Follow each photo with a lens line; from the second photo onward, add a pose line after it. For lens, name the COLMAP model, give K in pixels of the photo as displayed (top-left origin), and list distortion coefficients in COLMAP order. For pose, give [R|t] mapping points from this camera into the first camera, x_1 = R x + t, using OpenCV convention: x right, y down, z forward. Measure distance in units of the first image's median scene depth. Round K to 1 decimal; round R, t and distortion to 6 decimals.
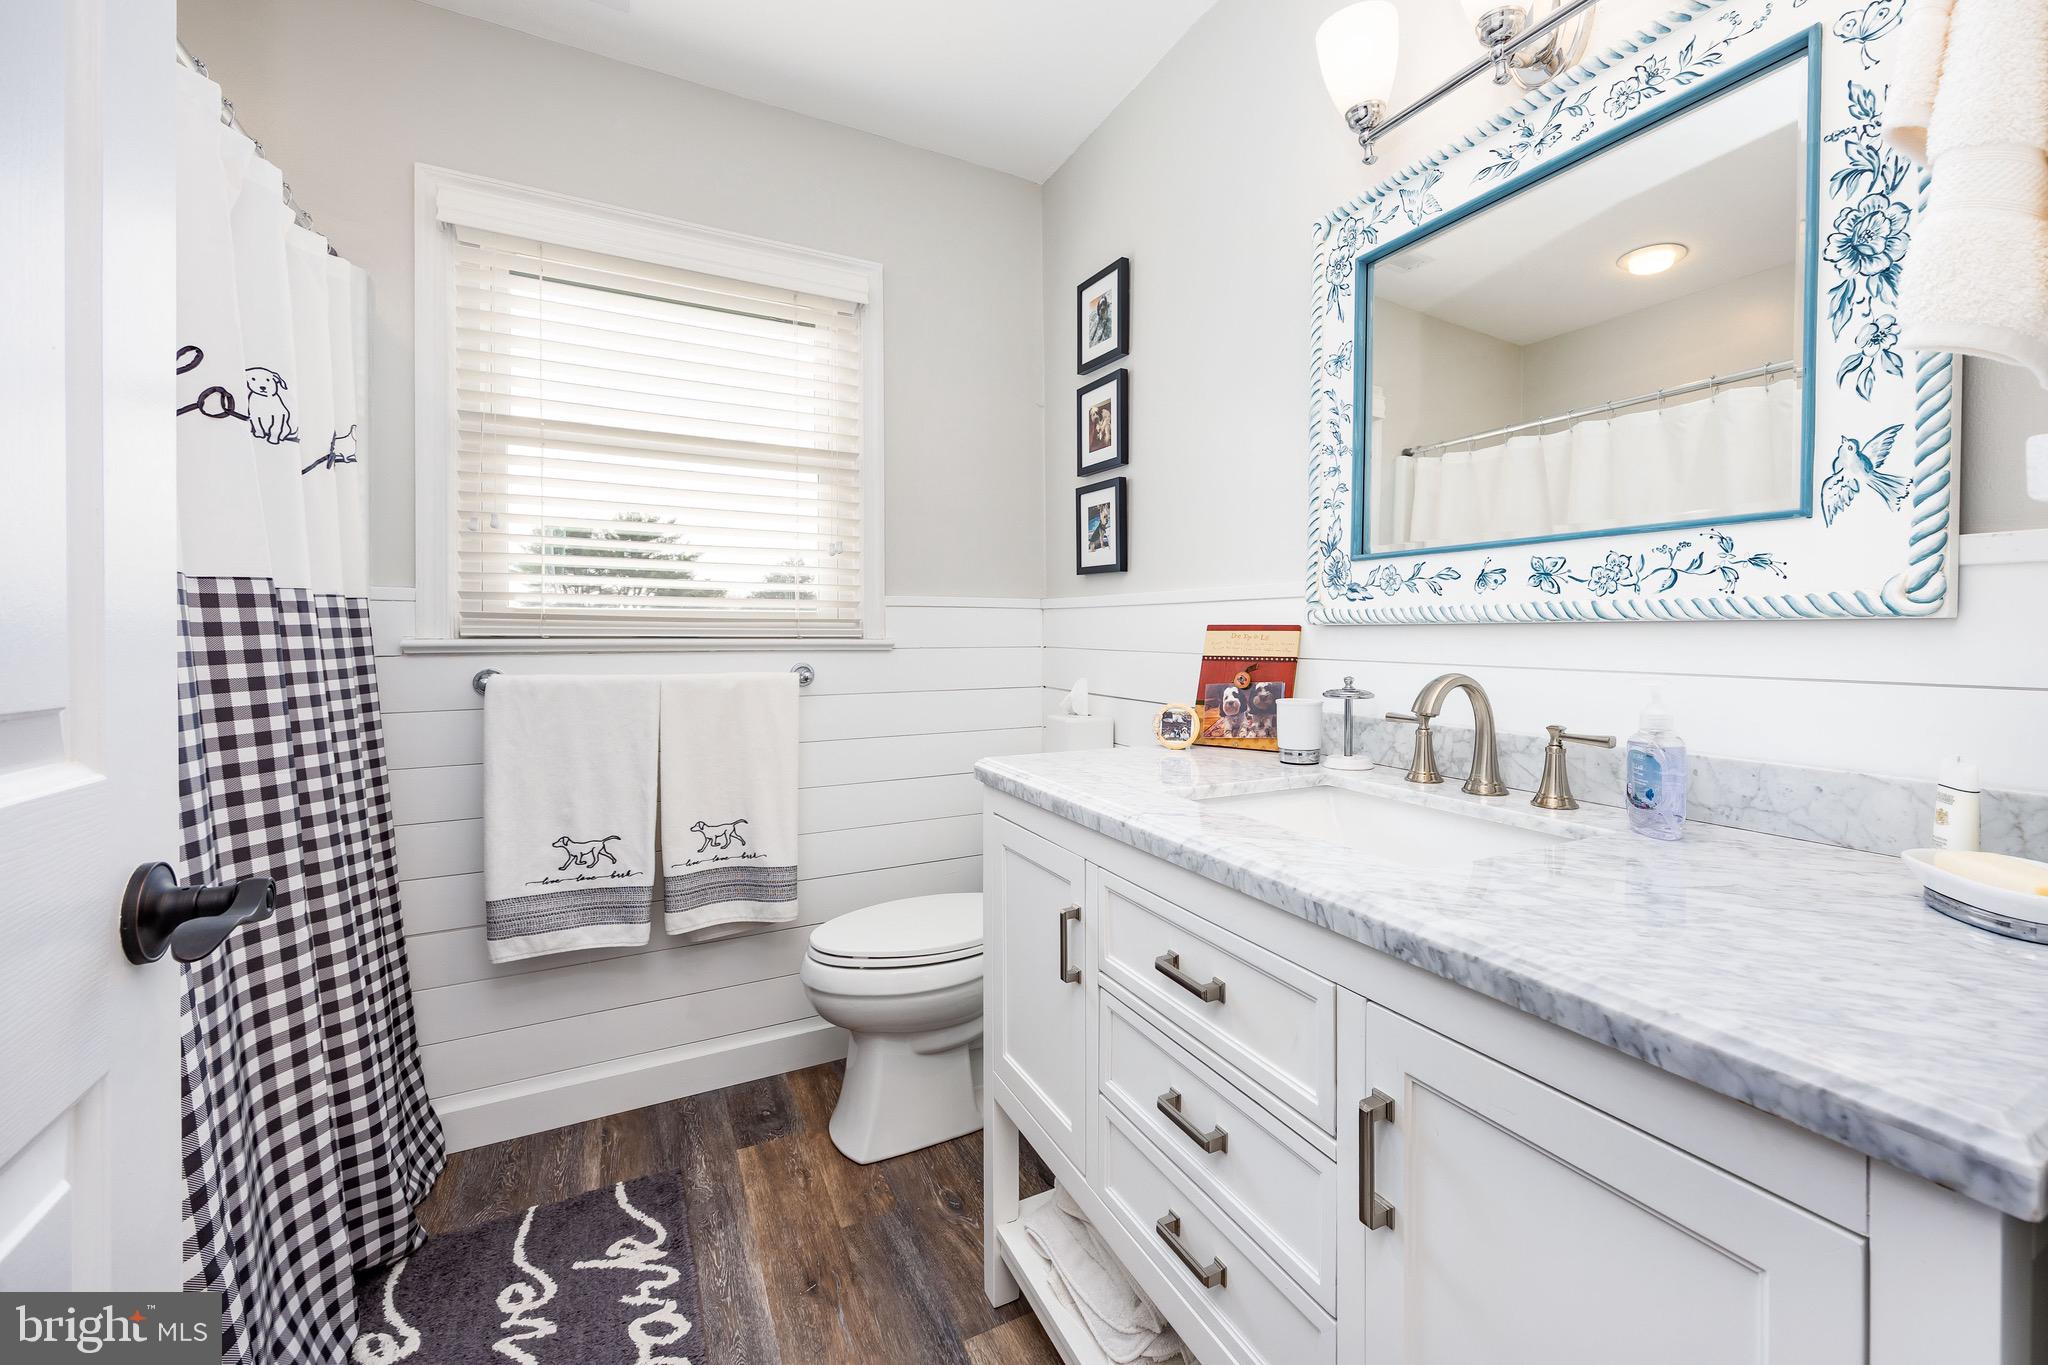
lens RADIAL K [[790.2, 0, 1028.7], [0, 790.2, 653.3], [0, 0, 1]] dist [-0.000103, -0.000086]
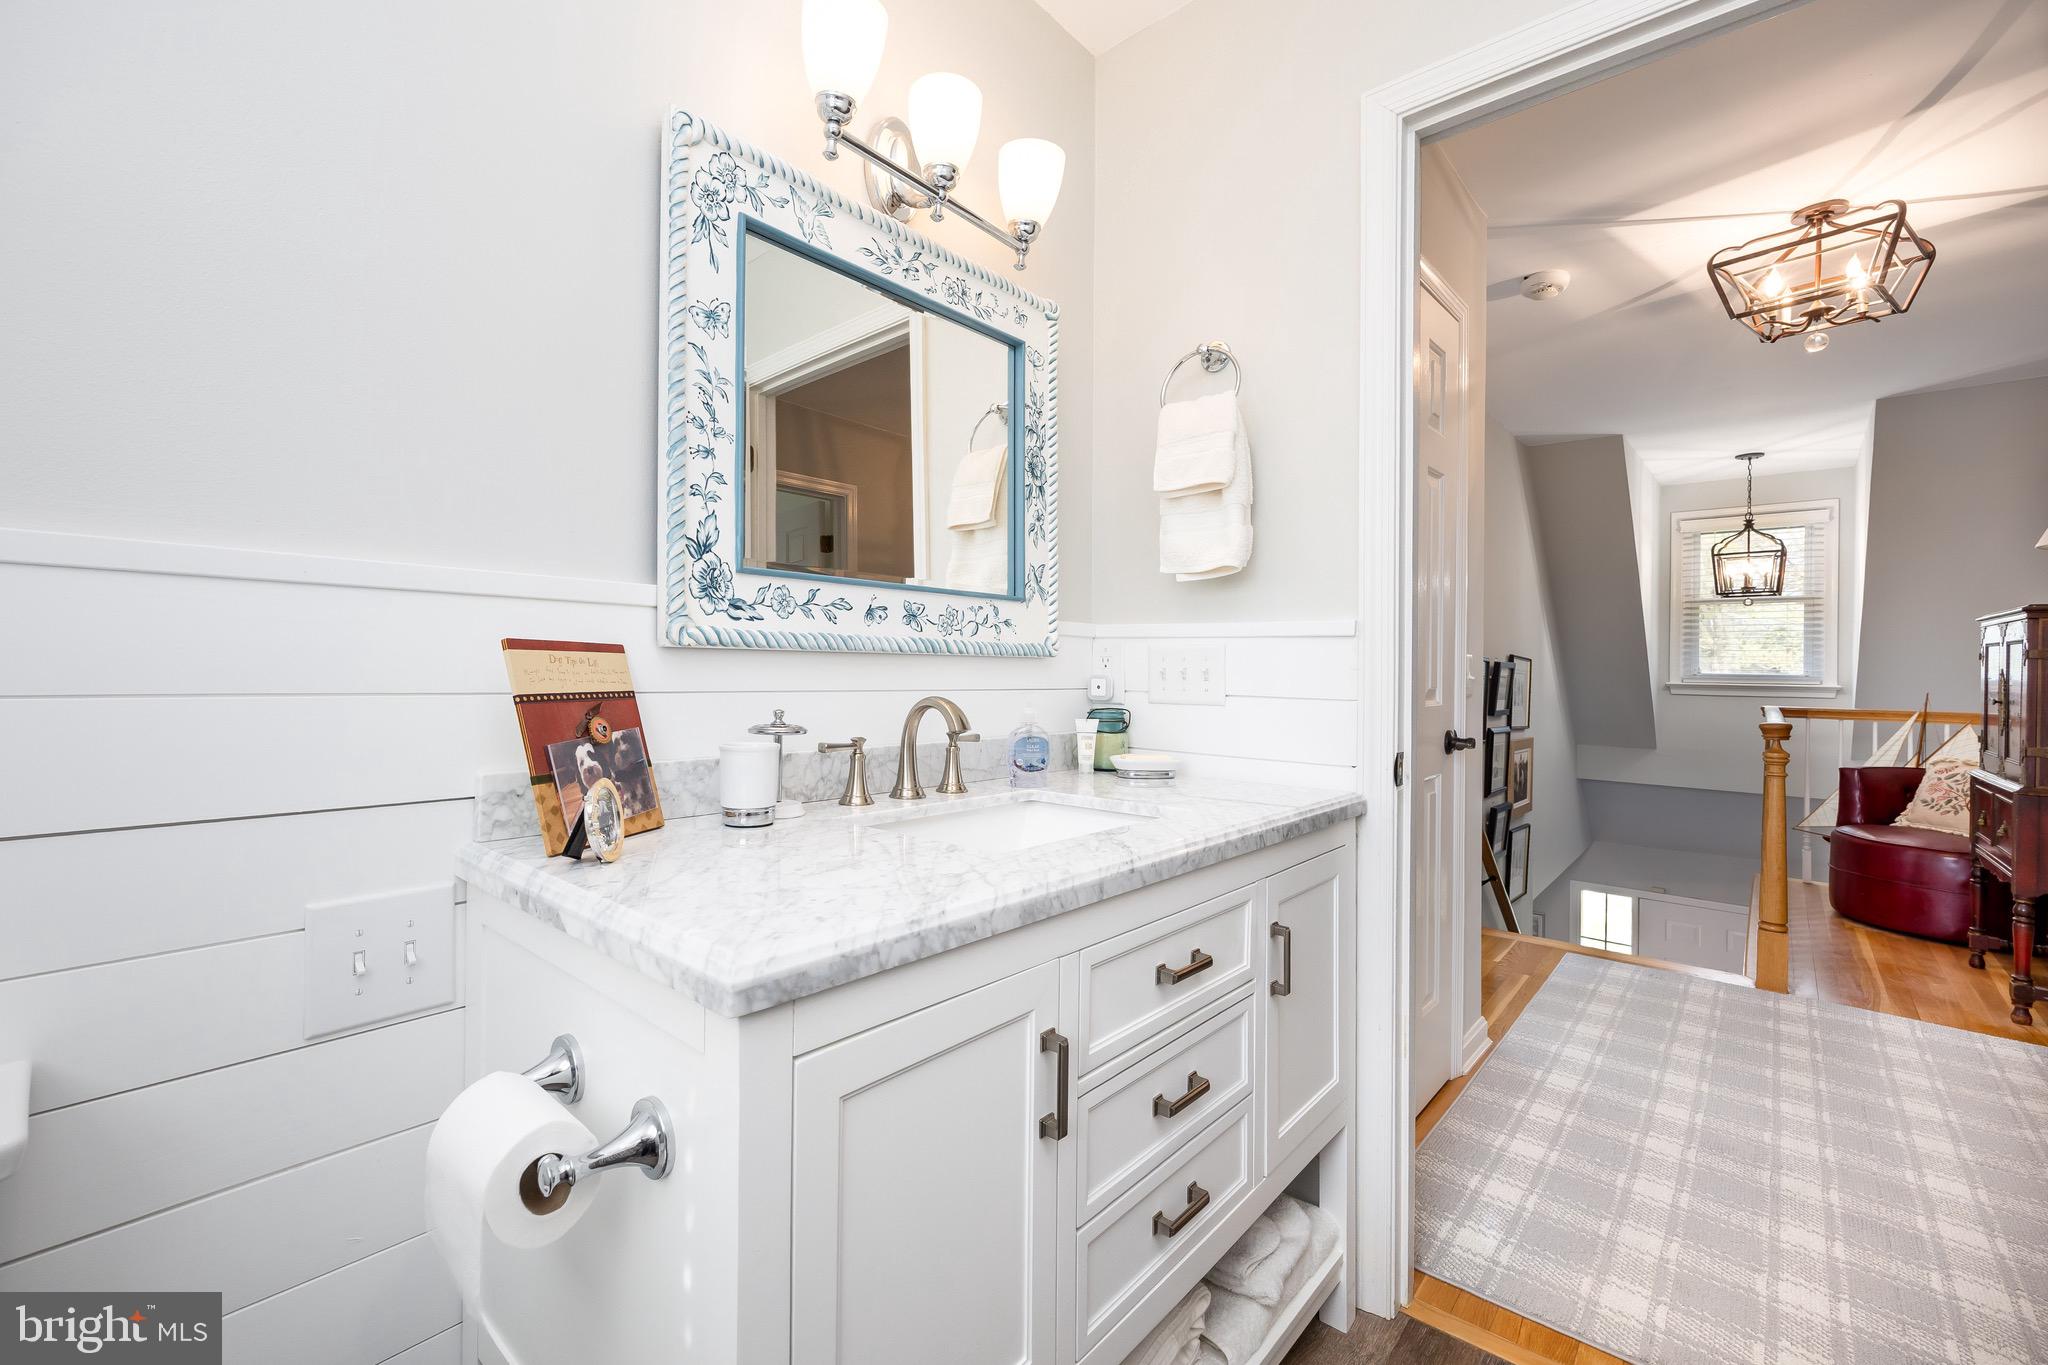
lens RADIAL K [[847.8, 0, 1024.0], [0, 847.8, 667.5], [0, 0, 1]] dist [0.004825, 0.000112]
pose [[-0.365674, -0.005983, 0.930724, -0.650067], [0.007746, 0.999925, 0.009472, -0.027077], [-0.930711, 0.010673, -0.365600, 1.273265]]
